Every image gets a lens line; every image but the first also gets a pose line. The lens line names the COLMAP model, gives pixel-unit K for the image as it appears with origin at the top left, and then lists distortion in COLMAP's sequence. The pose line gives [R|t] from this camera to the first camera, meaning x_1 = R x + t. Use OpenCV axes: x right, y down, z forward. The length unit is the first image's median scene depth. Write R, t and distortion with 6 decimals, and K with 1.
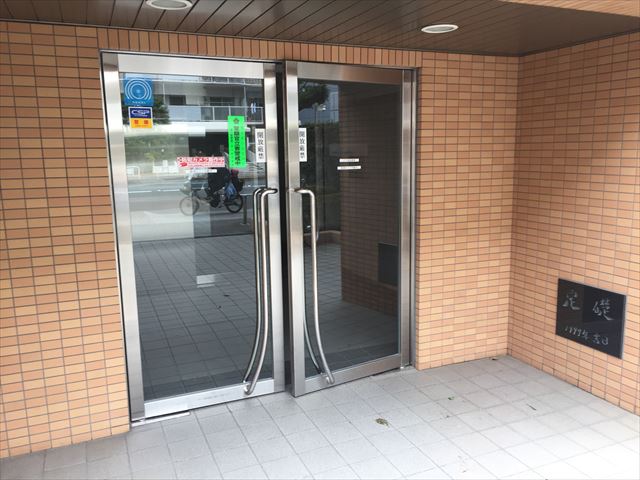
lens RADIAL K [[541.1, 0, 321.5], [0, 541.1, 238.9], [0, 0, 1]] dist [0.045524, -0.010750]
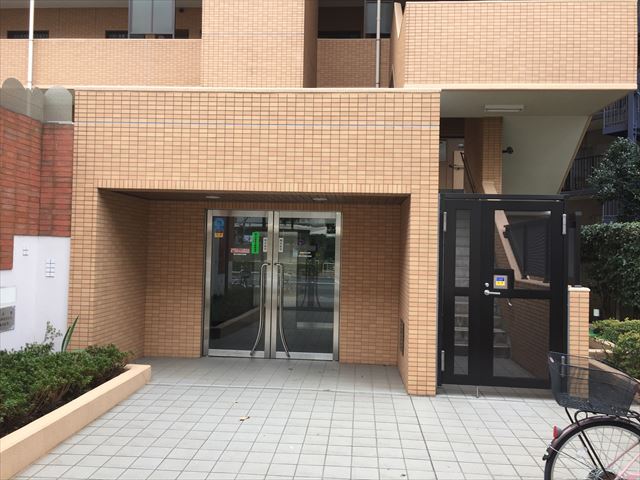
lens RADIAL K [[541.1, 0, 319.6], [0, 541.1, 238.9], [0, 0, 1]] dist [0.045524, -0.010750]
pose [[0.882765, 0.026702, -0.469056, 1.110707], [-0.114648, 0.980444, -0.159954, 0.140558], [0.455612, 0.194978, 0.868563, -0.862154]]
